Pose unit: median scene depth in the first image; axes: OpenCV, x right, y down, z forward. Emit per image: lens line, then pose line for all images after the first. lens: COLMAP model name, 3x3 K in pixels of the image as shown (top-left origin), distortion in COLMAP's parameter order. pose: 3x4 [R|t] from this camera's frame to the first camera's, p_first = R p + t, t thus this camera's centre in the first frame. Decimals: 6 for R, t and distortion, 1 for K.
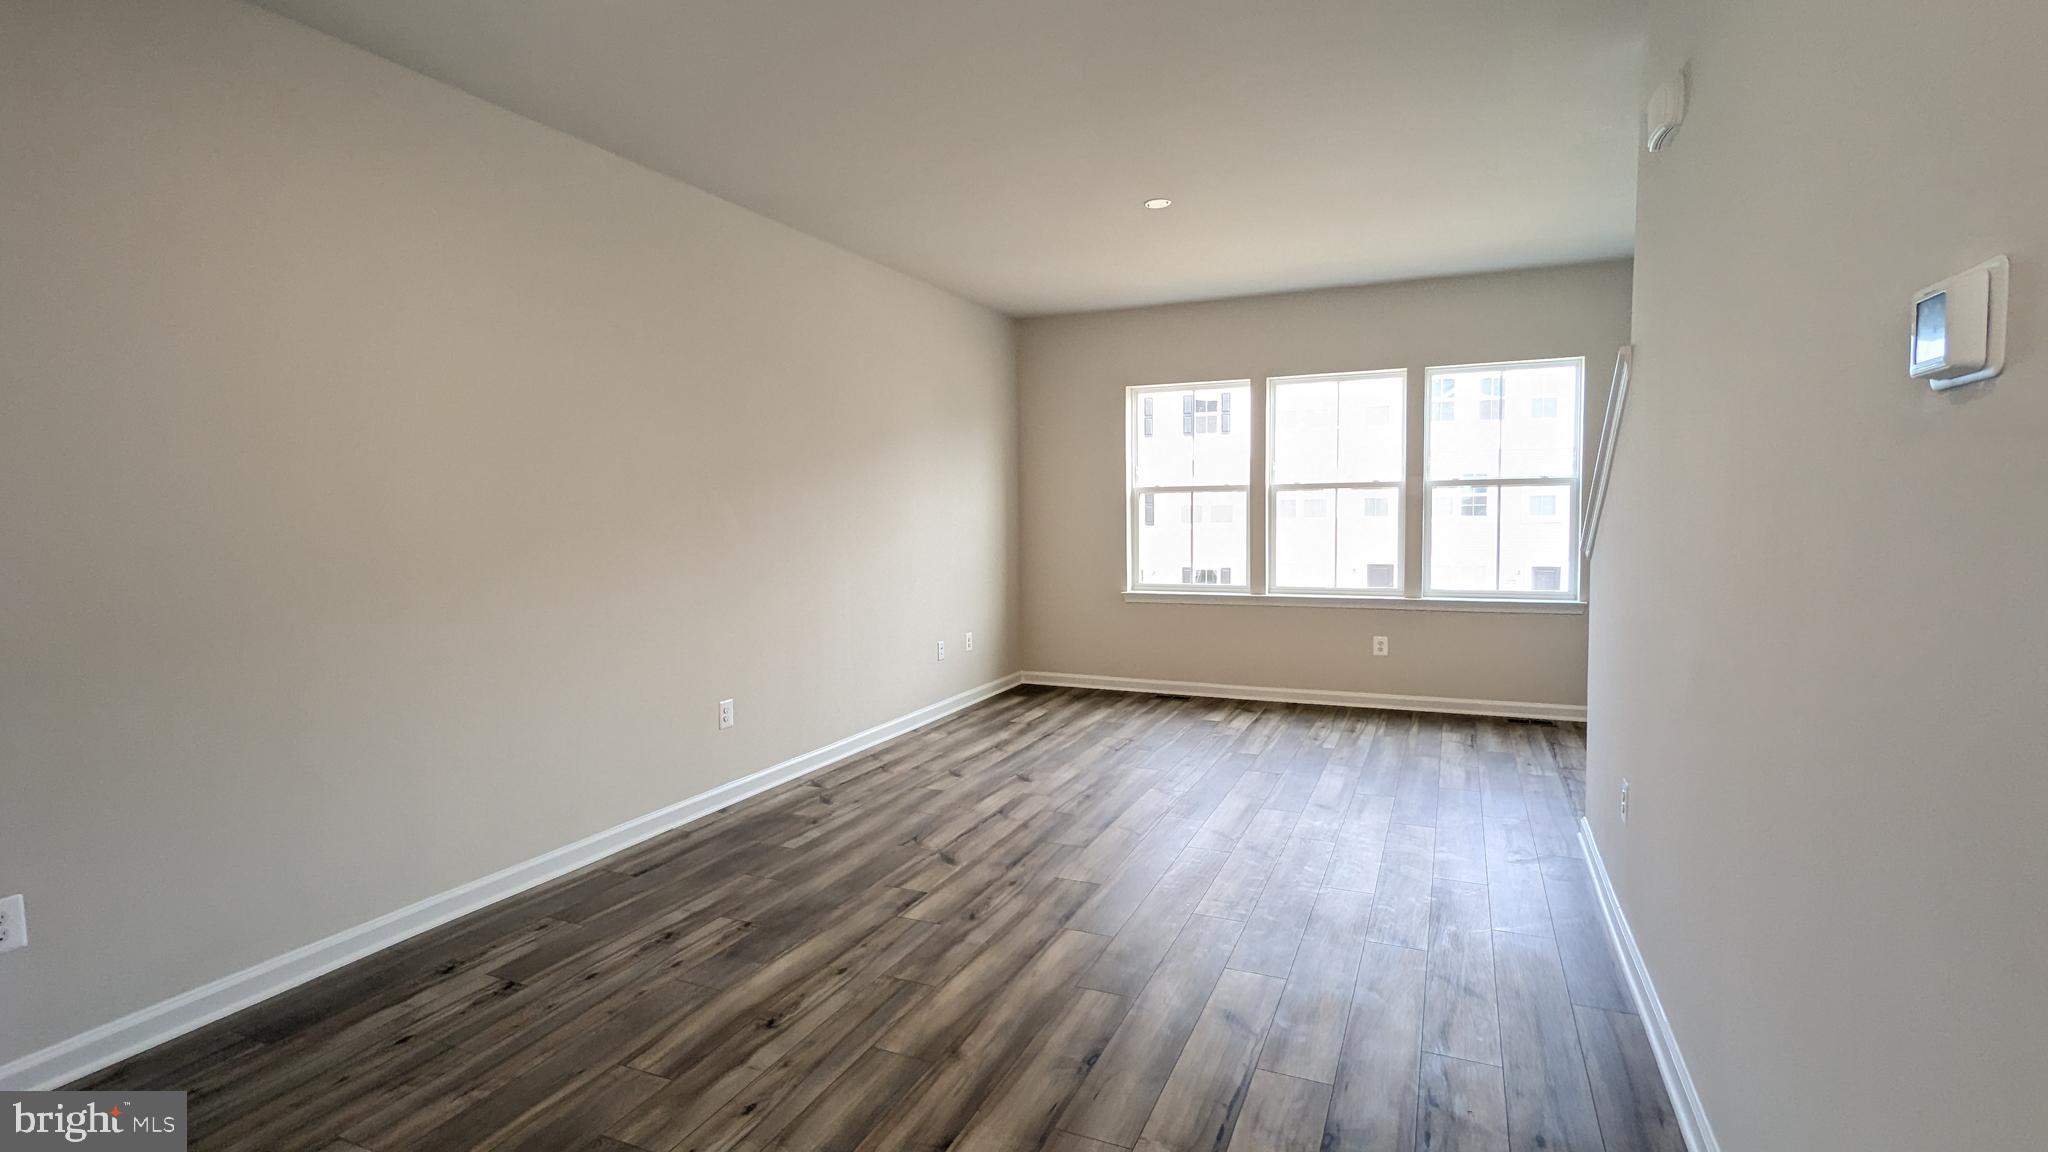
lens RADIAL K [[969.9, 0, 1017.1], [0, 969.9, 587.5], [0, 0, 1]] dist [0.000539, 0.000997]
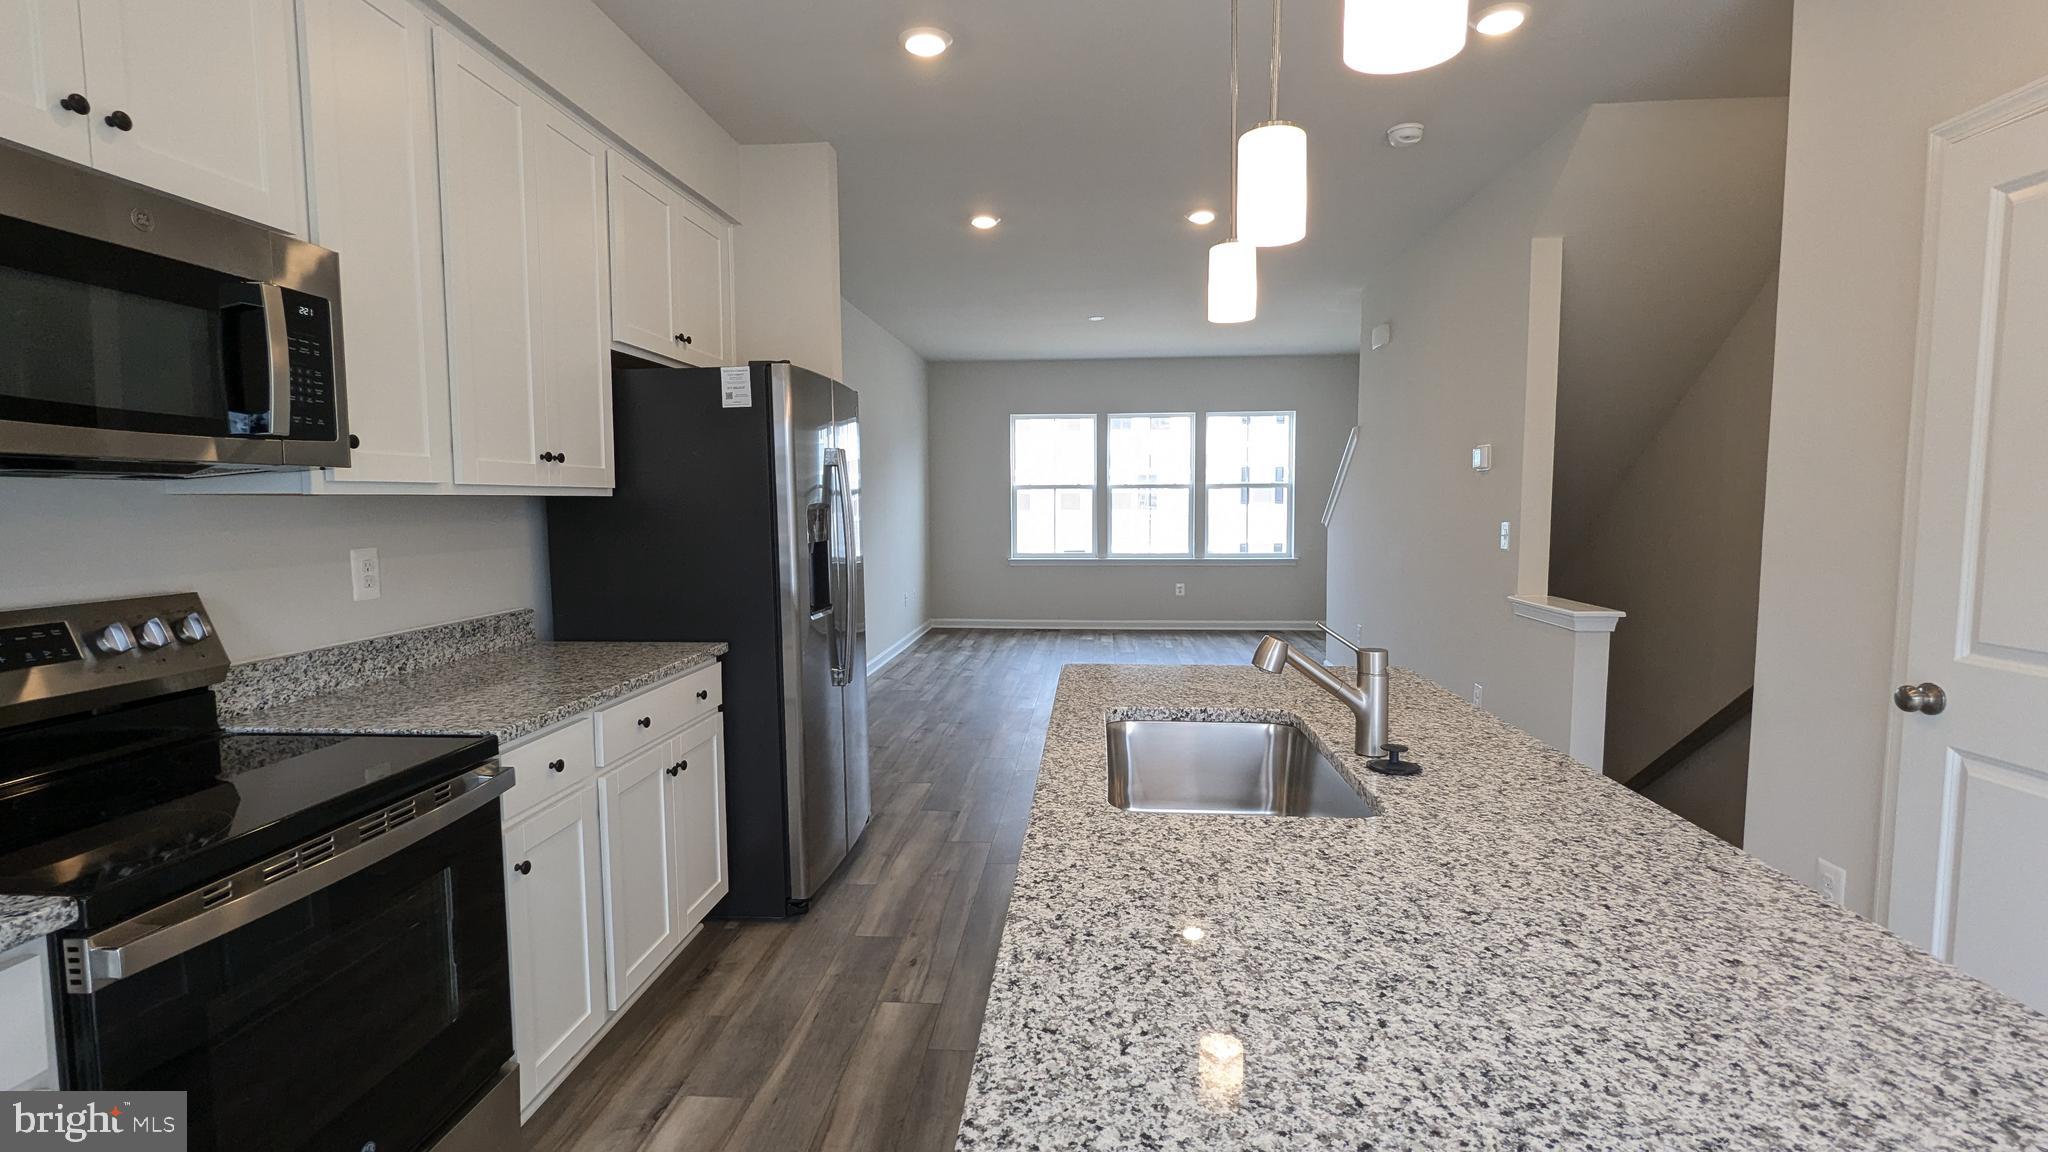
lens RADIAL K [[969.9, 0, 1024.8], [0, 969.9, 575.9], [0, 0, 1]] dist [0.000539, 0.000997]
pose [[0.942162, -0.019396, 0.334596, -0.535117], [0.020548, 0.999789, 0.000096, 0.047069], [-0.334527, 0.006785, 0.942362, -0.539037]]
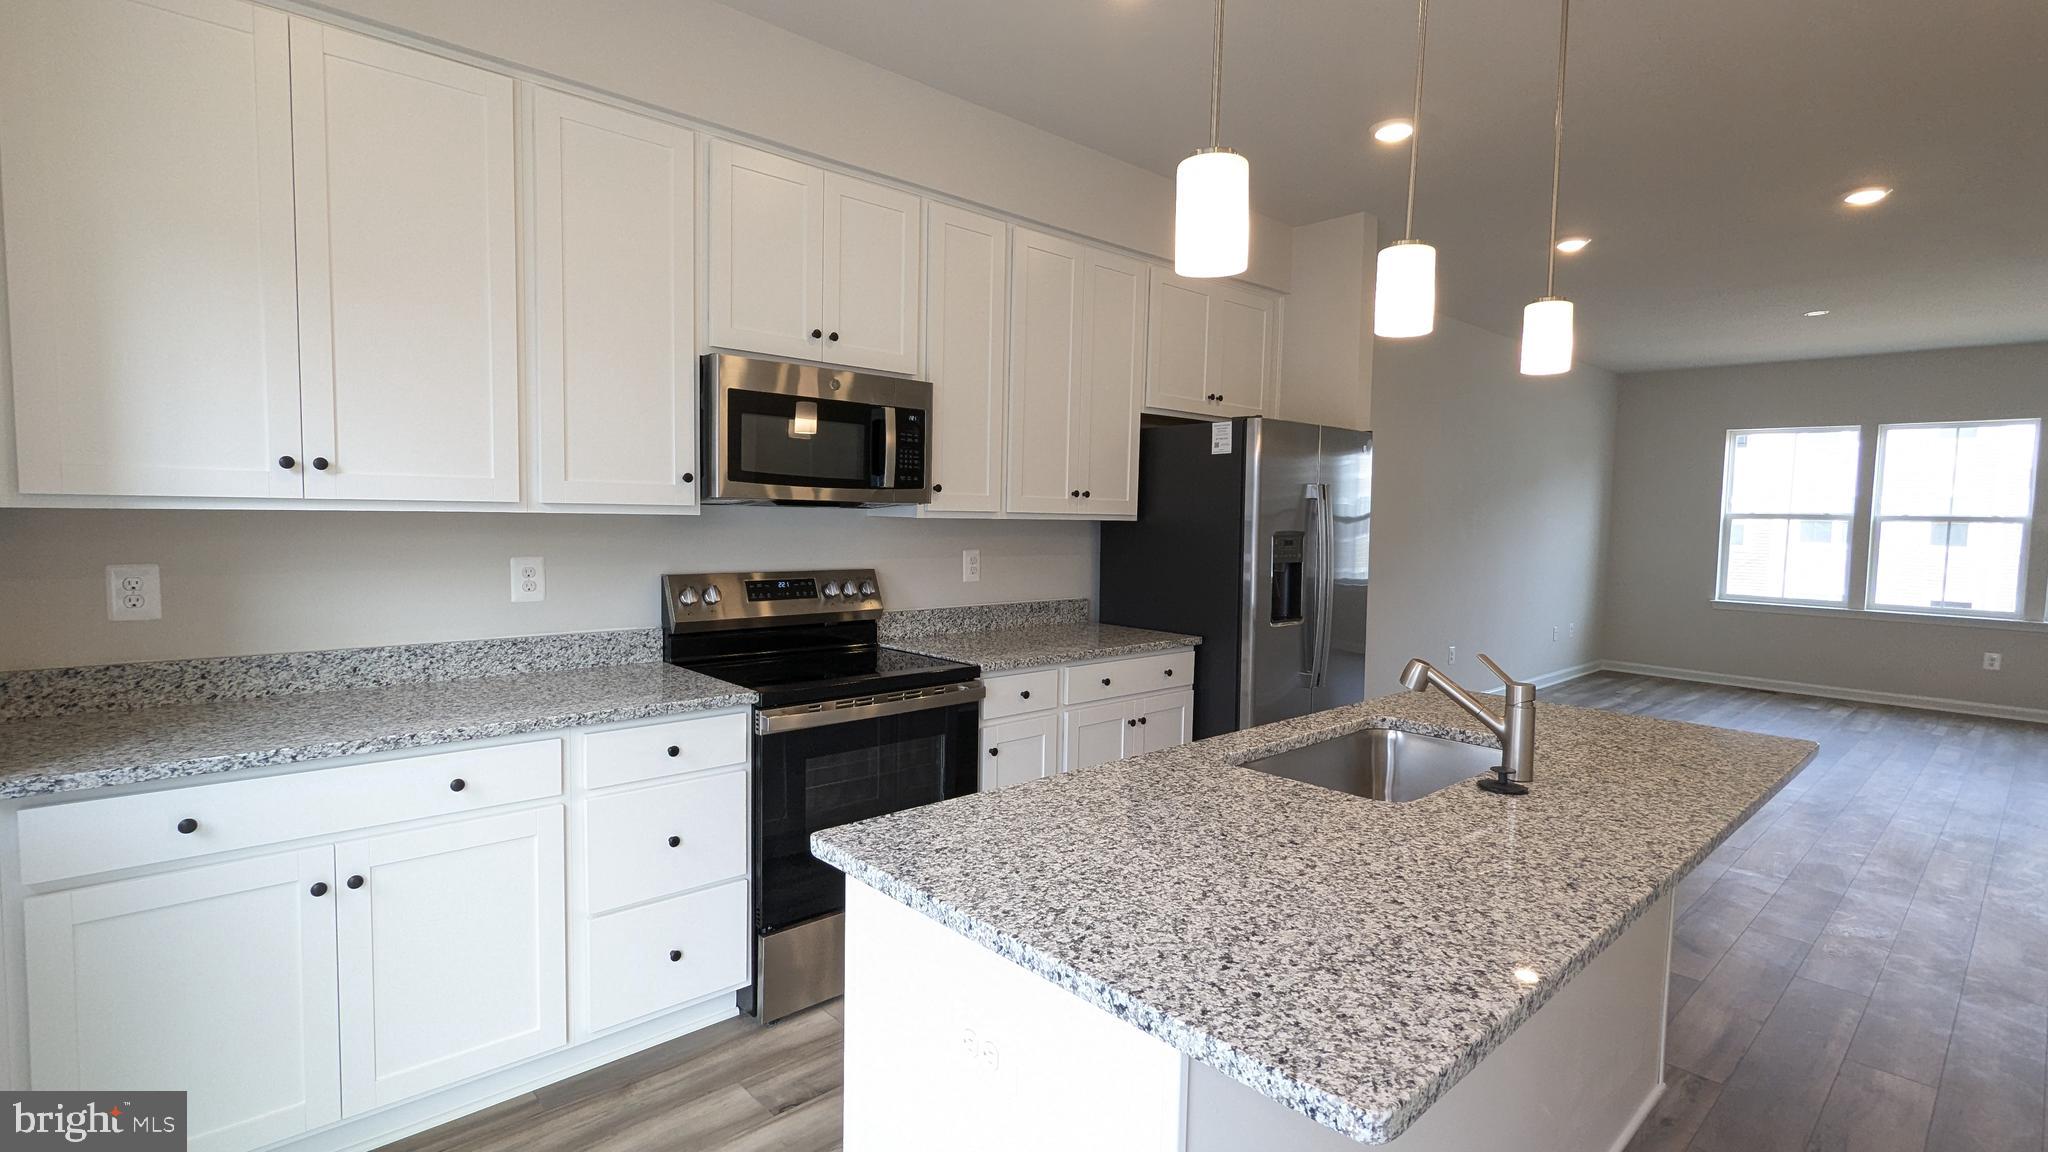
lens RADIAL K [[969.9, 0, 1019.2], [0, 969.9, 577.9], [0, 0, 1]] dist [0.000539, 0.000997]
pose [[0.919349, 0.057309, -0.389246, -0.330756], [-0.062026, 0.998074, 0.000449, 0.046360], [0.388522, 0.023731, 0.921134, -0.688002]]
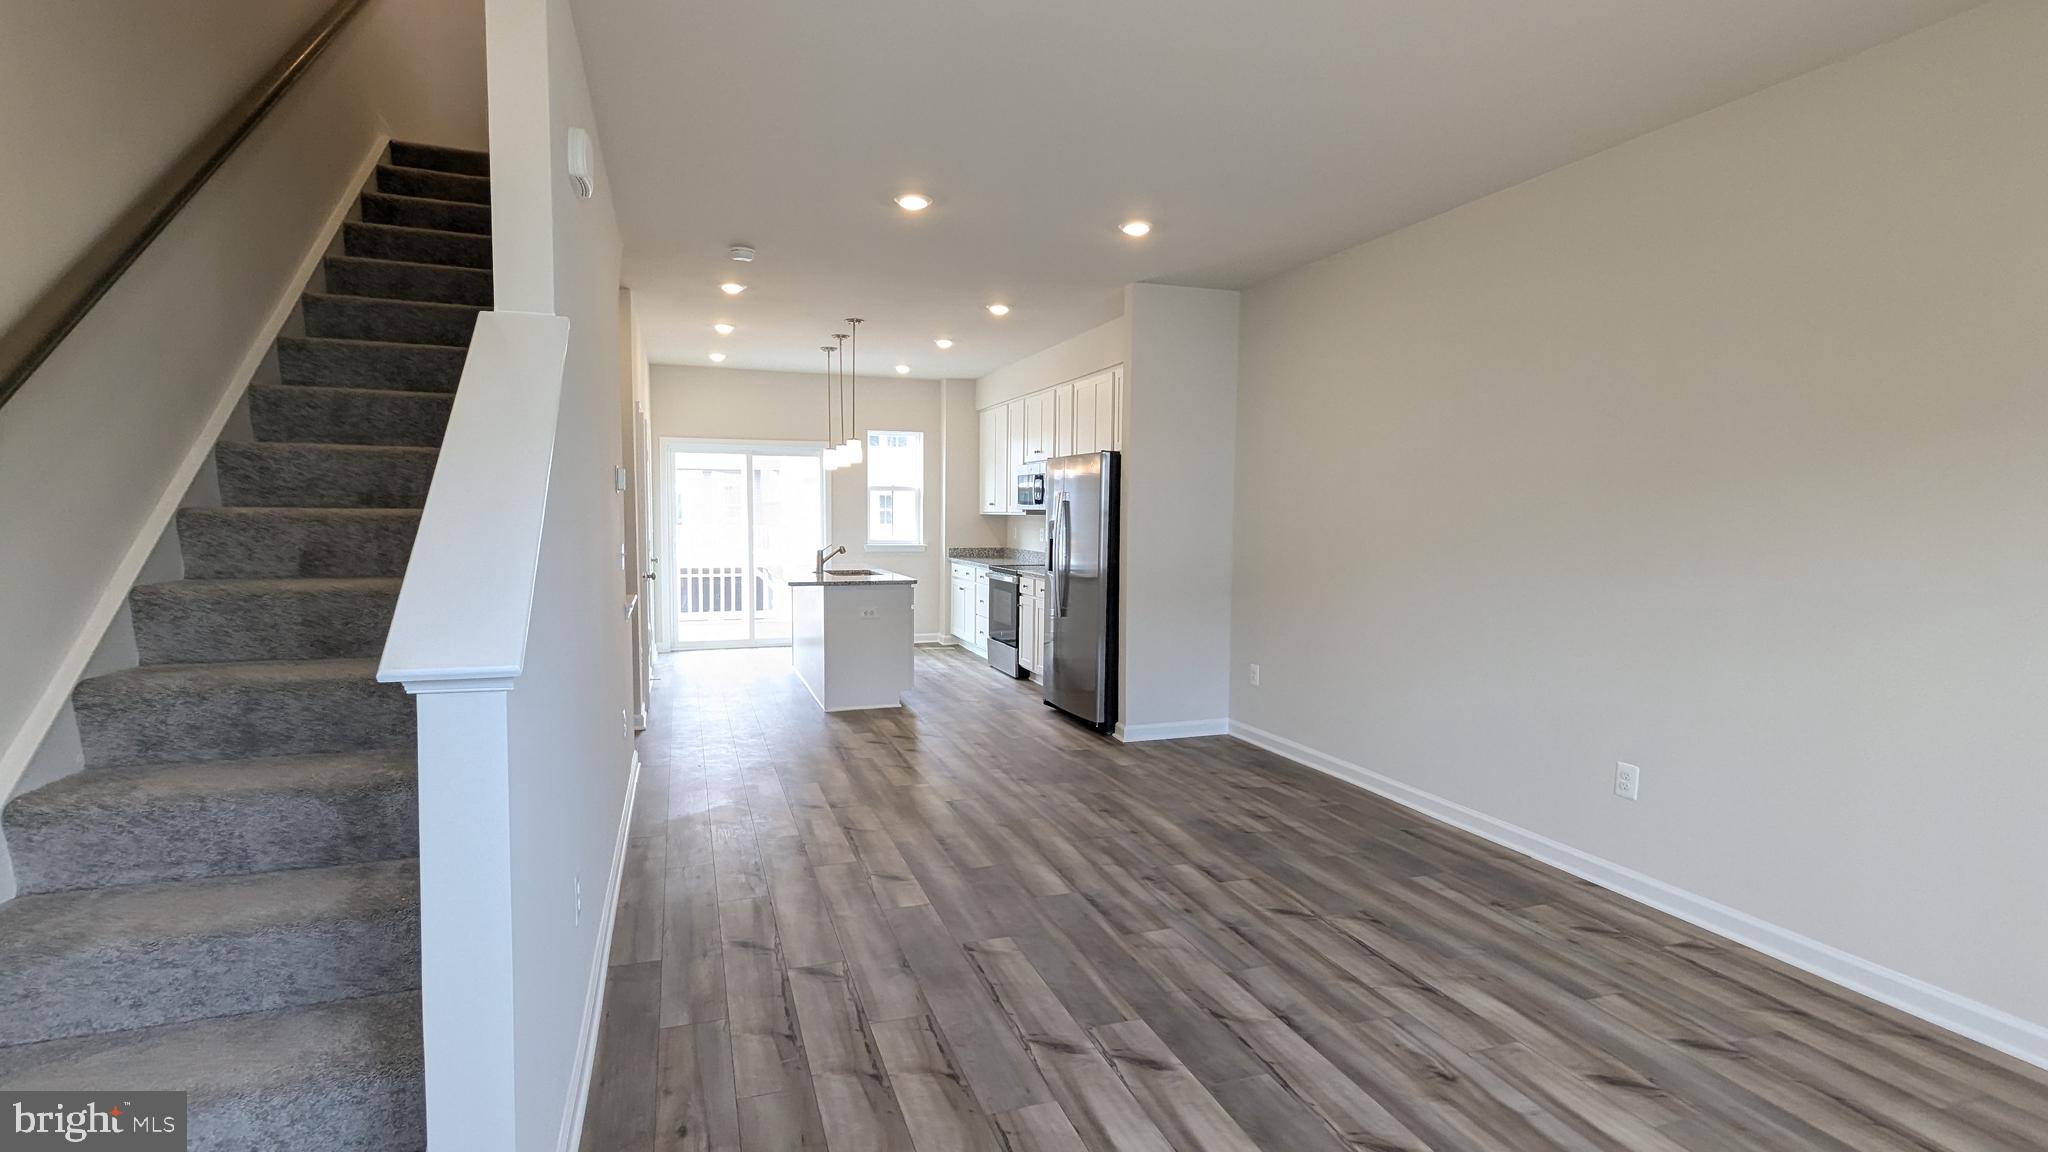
lens RADIAL K [[969.9, 0, 1024.8], [0, 969.9, 578.1], [0, 0, 1]] dist [0.000539, 0.000997]
pose [[-0.725840, 0.054587, -0.685694, 0.567468], [-0.051569, 0.989723, 0.133378, -0.109553], [0.685927, 0.132172, -0.715566, 1.143617]]
